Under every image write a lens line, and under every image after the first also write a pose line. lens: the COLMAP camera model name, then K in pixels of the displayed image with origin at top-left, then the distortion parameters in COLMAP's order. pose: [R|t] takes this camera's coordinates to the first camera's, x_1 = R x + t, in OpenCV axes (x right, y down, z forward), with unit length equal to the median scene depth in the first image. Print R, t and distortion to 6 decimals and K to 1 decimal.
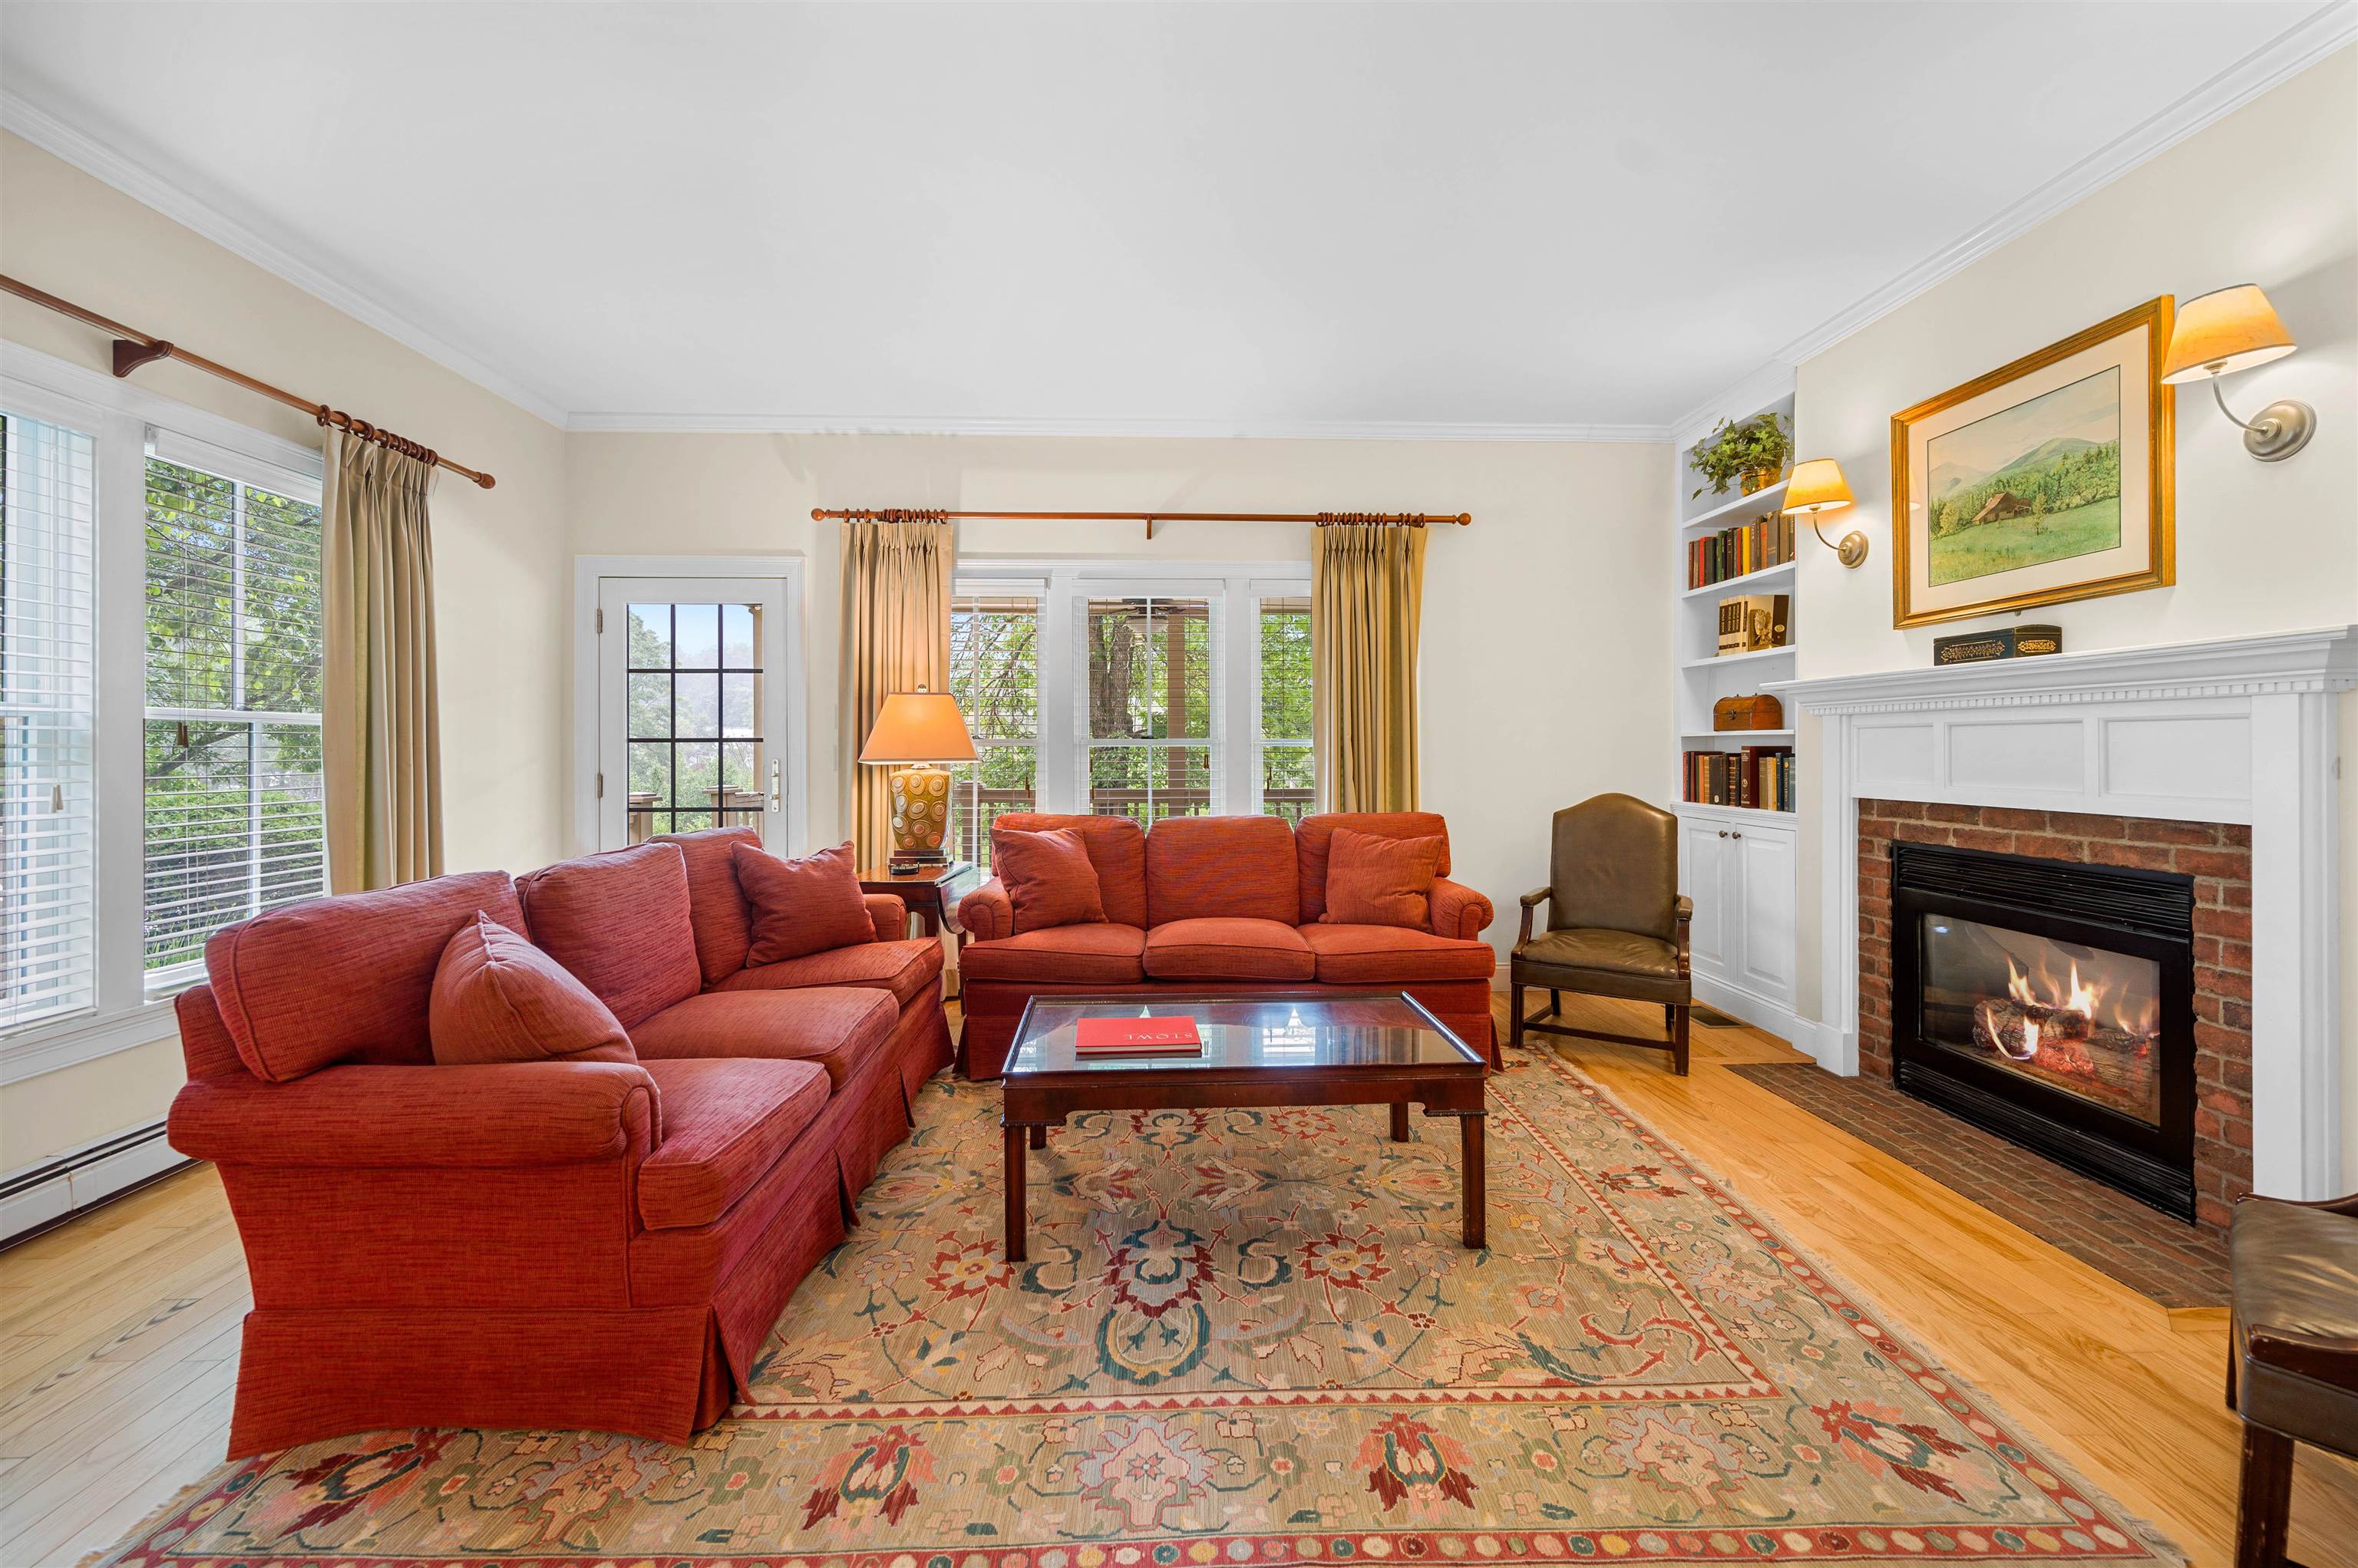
lens RADIAL K [[936.1, 0, 1176.6], [0, 936.1, 745.9], [0, 0, 1]] dist [-0.003788, 0.001033]
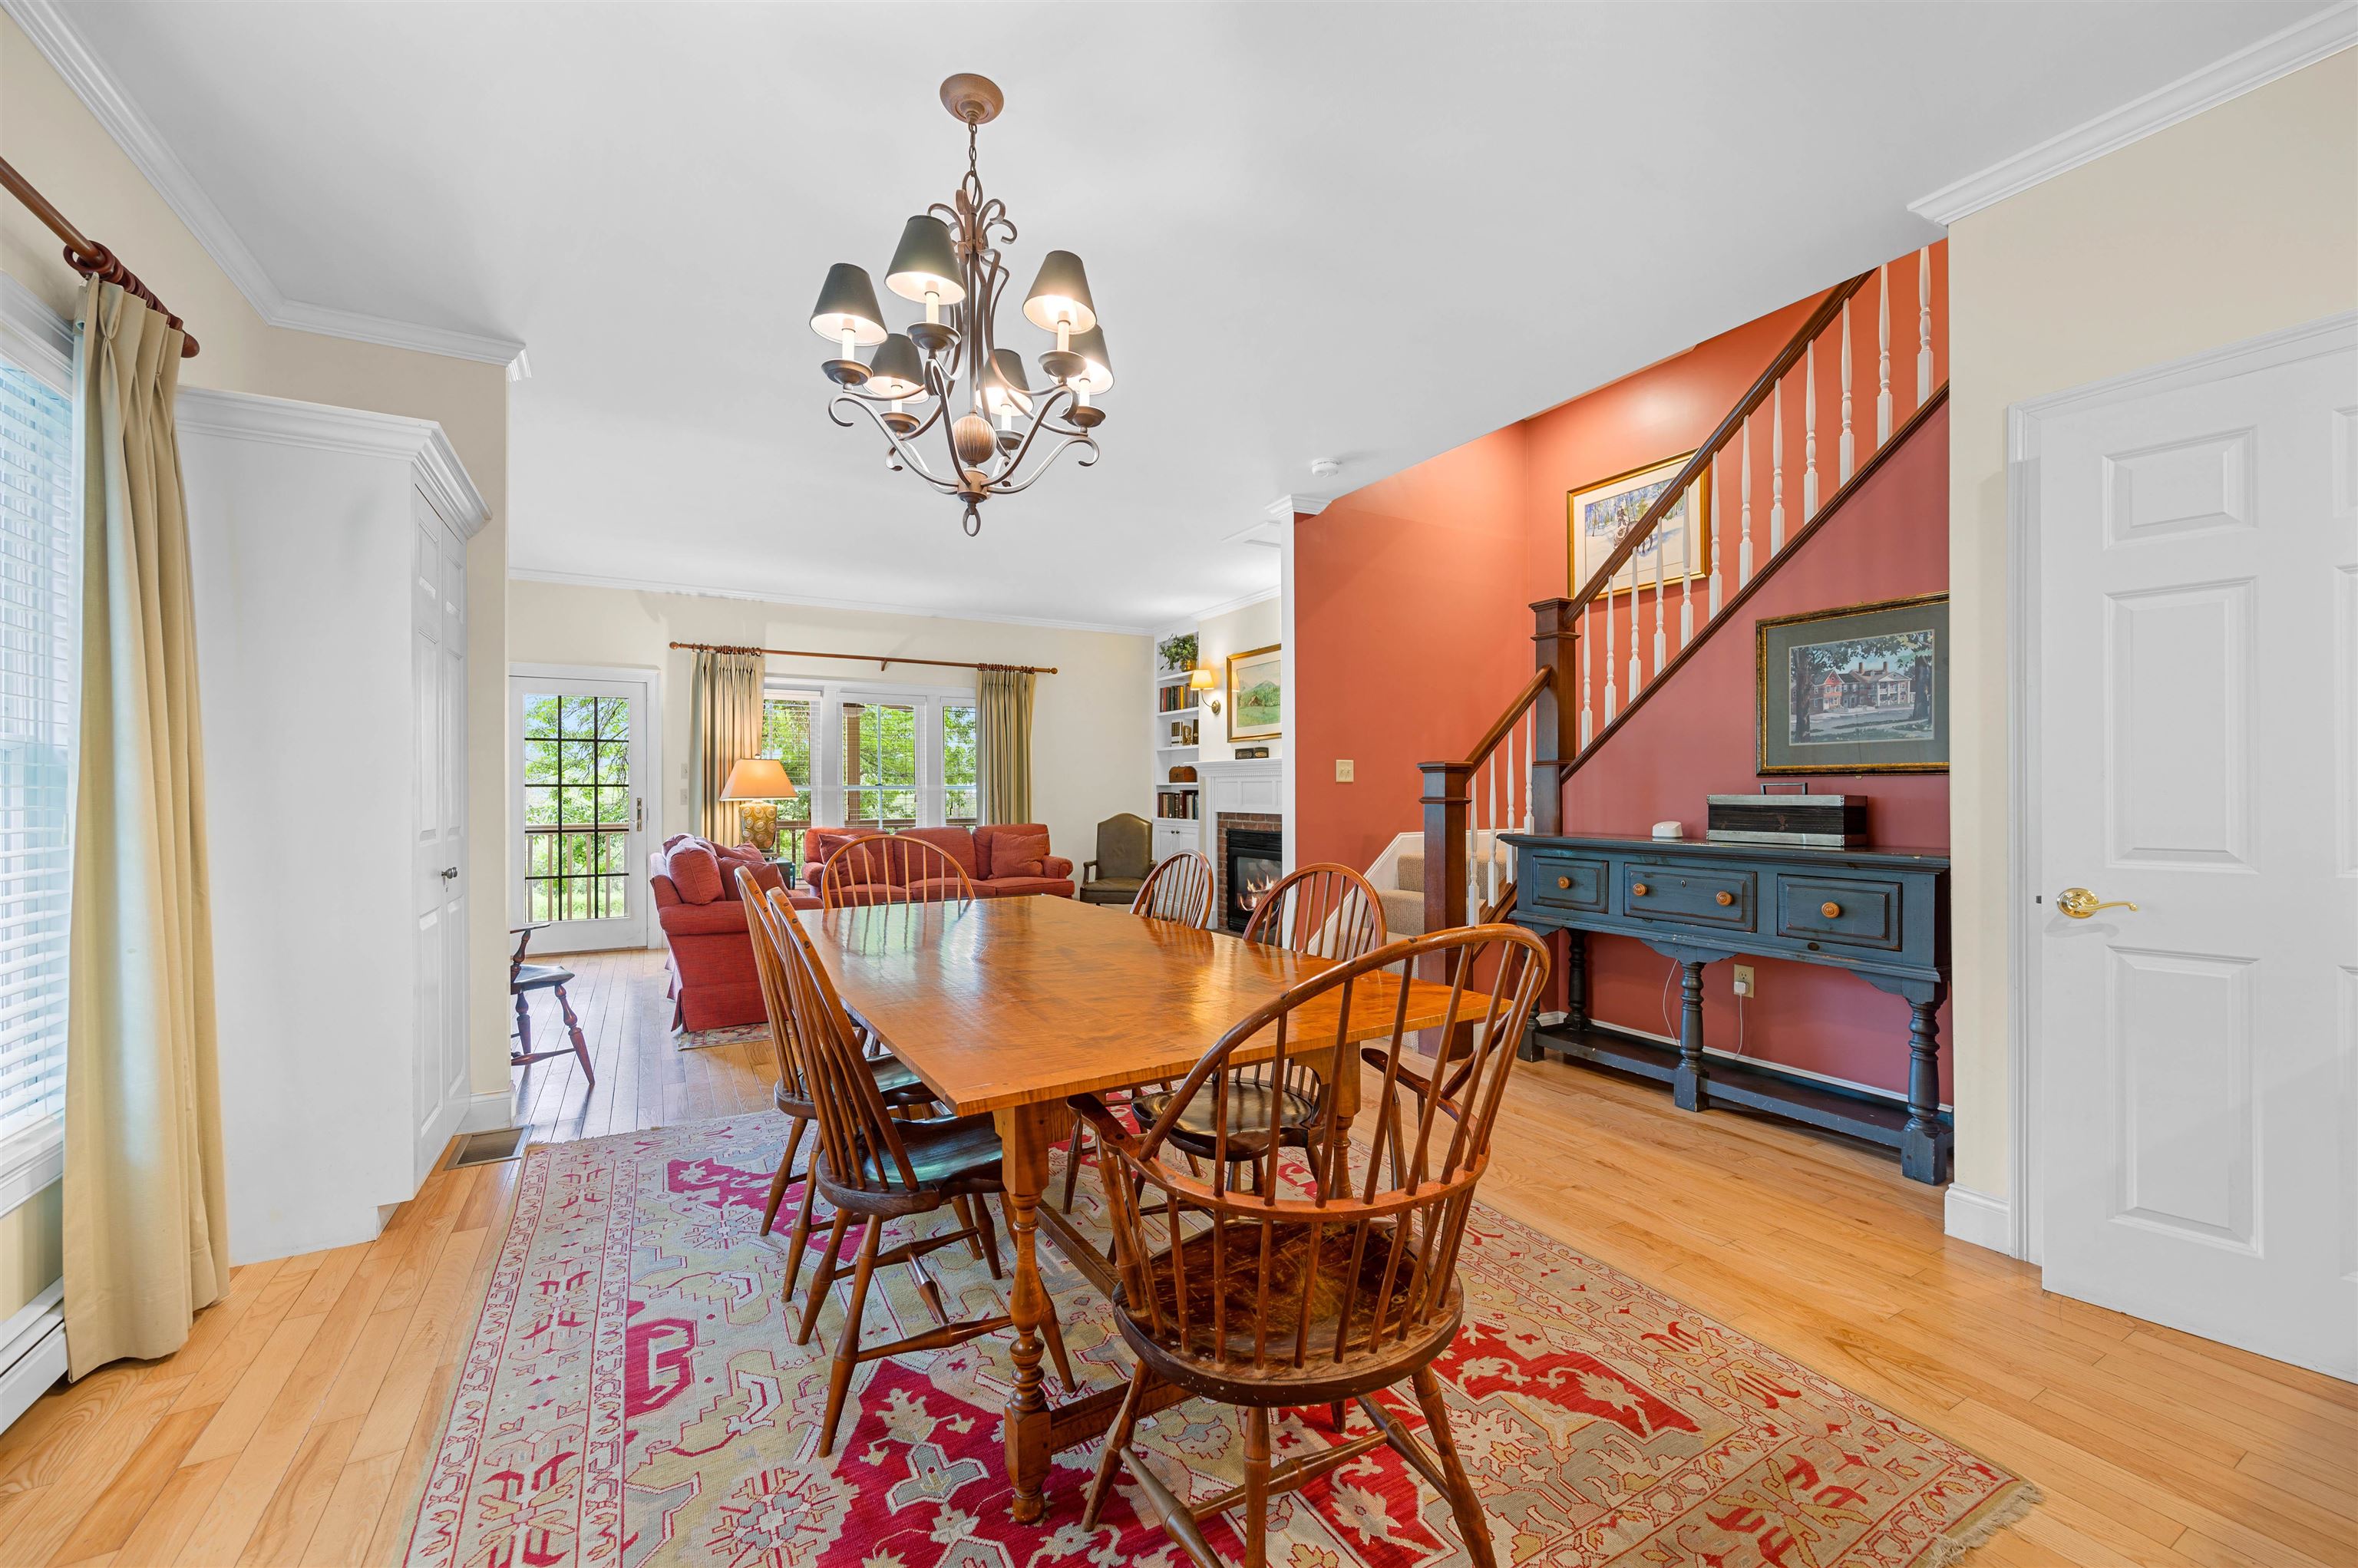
lens RADIAL K [[936.1, 0, 1169.6], [0, 936.1, 788.9], [0, 0, 1]] dist [-0.003788, 0.001033]
pose [[0.889738, 0.000919, 0.456471, -0.392812], [-0.001128, 0.999999, 0.000185, -0.002558], [-0.456471, -0.000680, 0.889738, -0.895260]]
